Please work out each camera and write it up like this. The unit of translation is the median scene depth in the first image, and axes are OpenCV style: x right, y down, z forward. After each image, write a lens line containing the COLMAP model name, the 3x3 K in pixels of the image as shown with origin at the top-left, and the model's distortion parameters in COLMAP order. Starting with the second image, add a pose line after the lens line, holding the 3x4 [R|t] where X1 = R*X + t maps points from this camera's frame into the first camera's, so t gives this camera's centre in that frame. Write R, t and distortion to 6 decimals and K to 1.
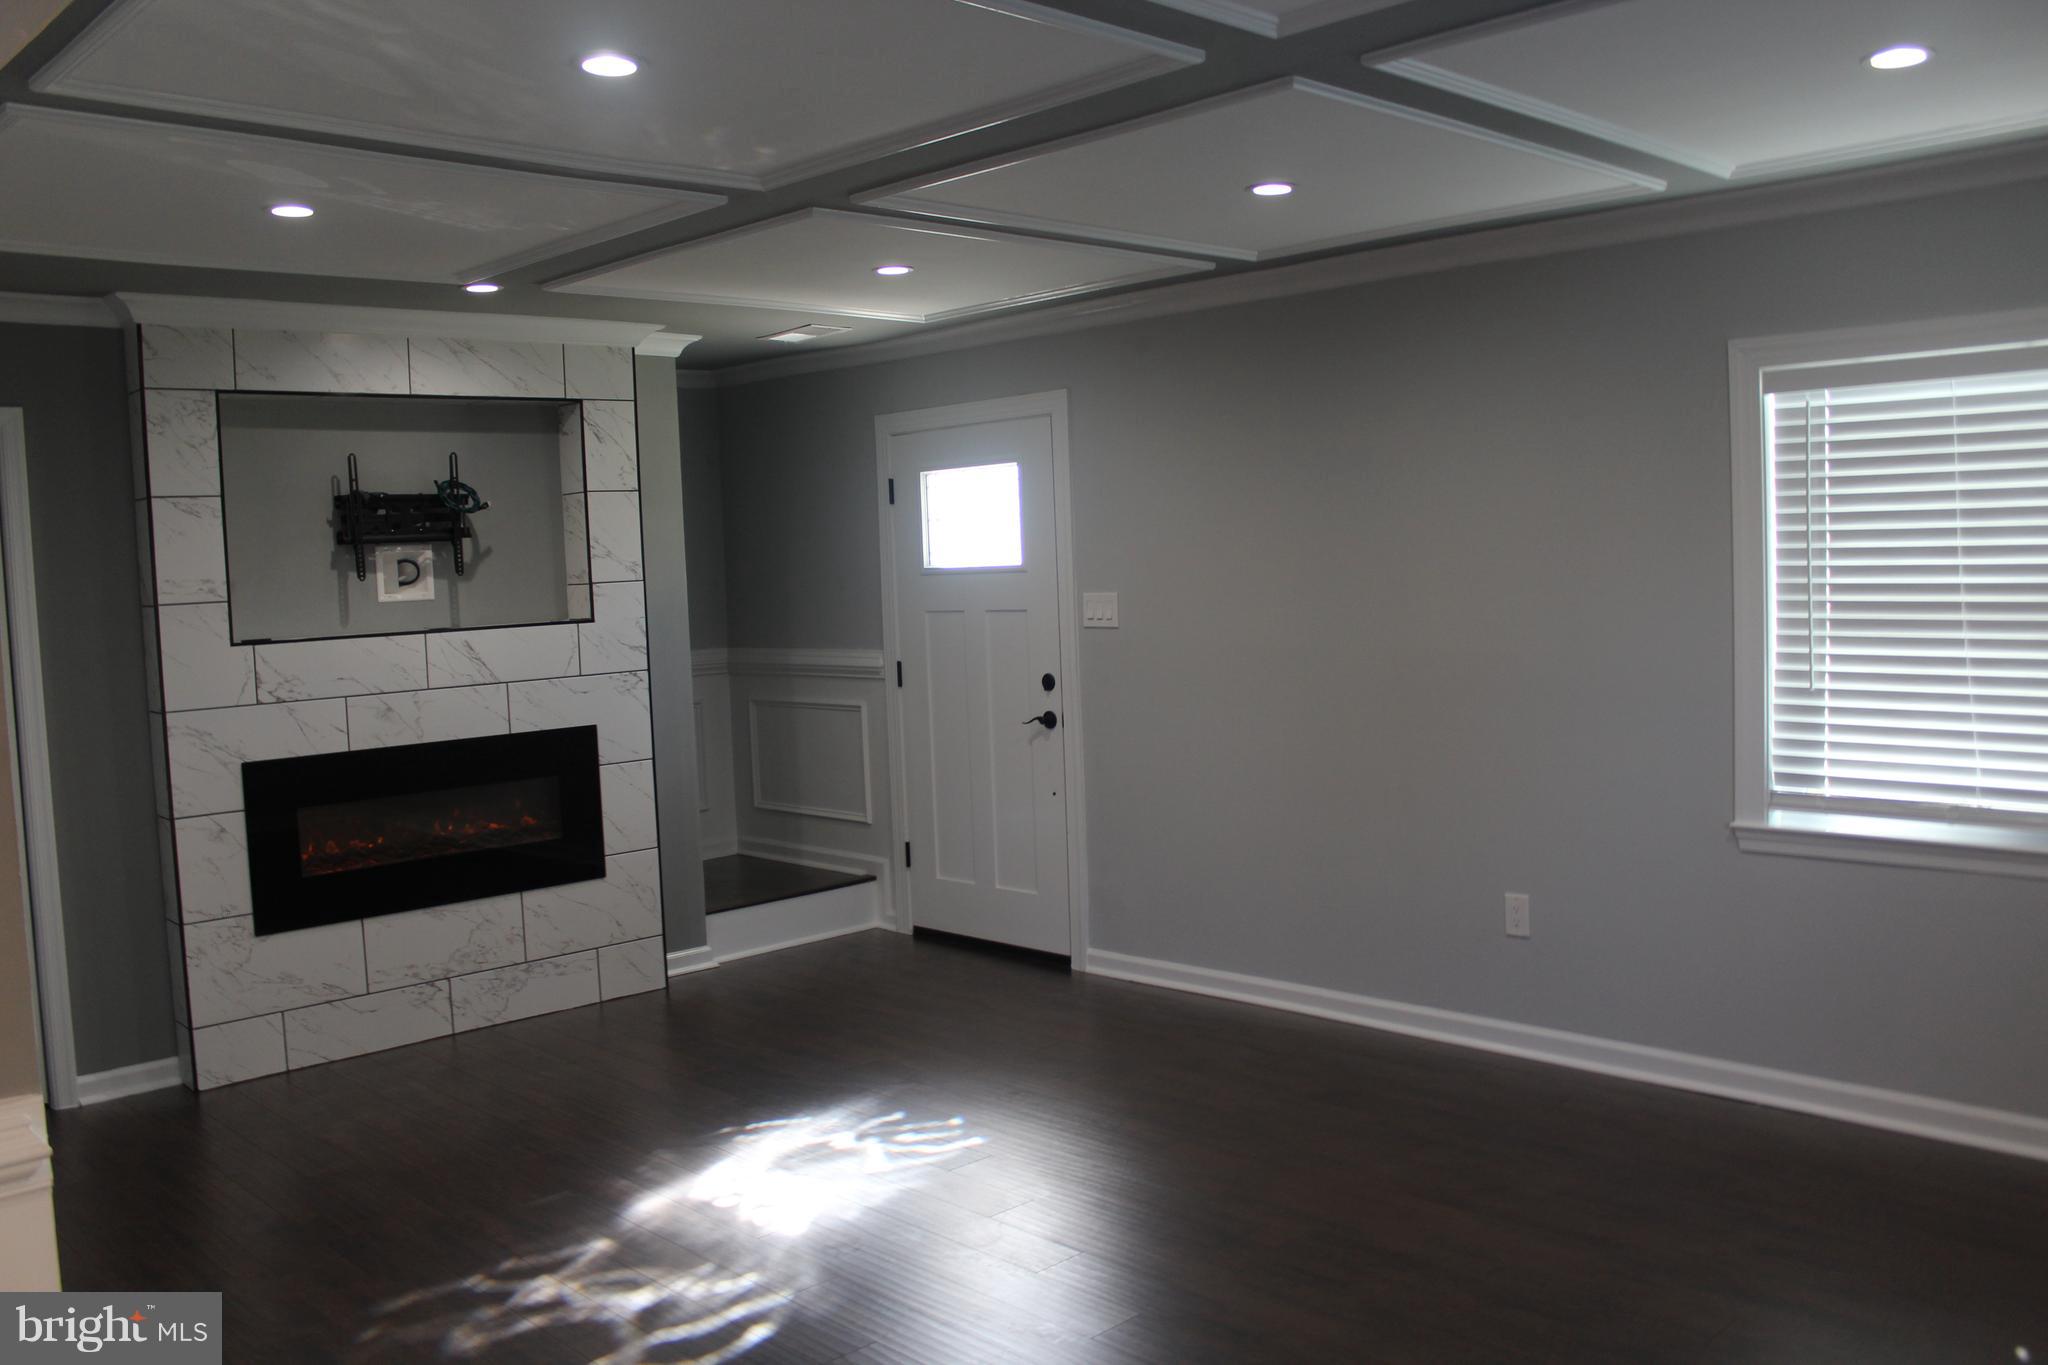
lens RADIAL K [[1716.1, 0, 1004.8], [0, 1716.1, 675.4], [0, 0, 1]] dist [-0.161660, 0.137597]
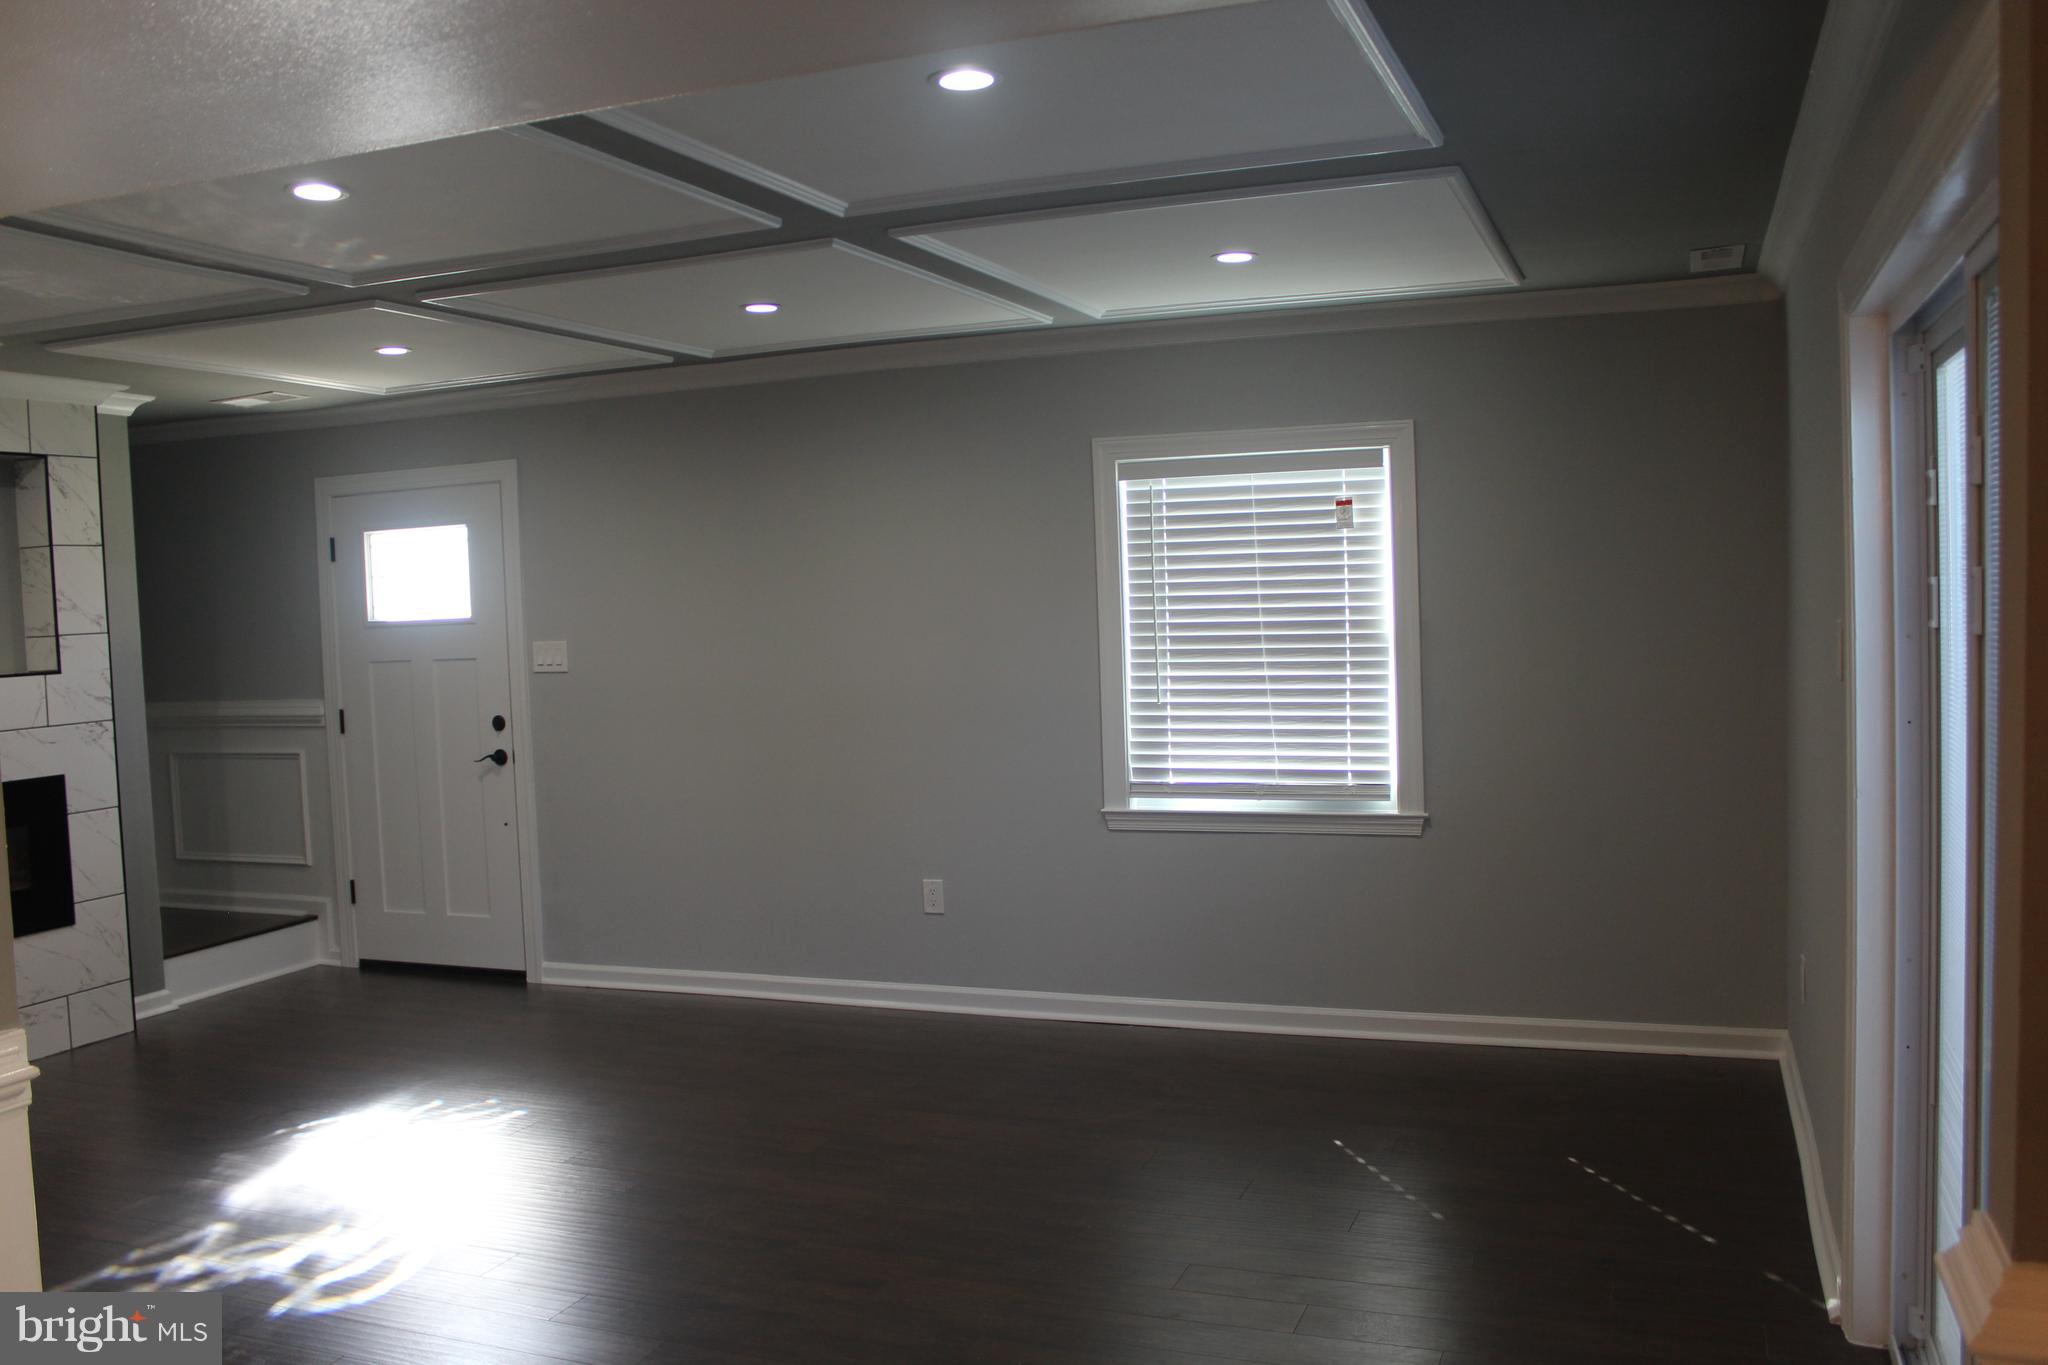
lens RADIAL K [[1716.1, 0, 1017.5], [0, 1716.1, 680.8], [0, 0, 1]] dist [-0.161660, 0.137597]
pose [[0.906649, -0.016630, 0.421557, -0.161197], [0.030798, 0.999166, -0.026820, 0.020022], [-0.420760, 0.037299, 0.906405, -0.159243]]
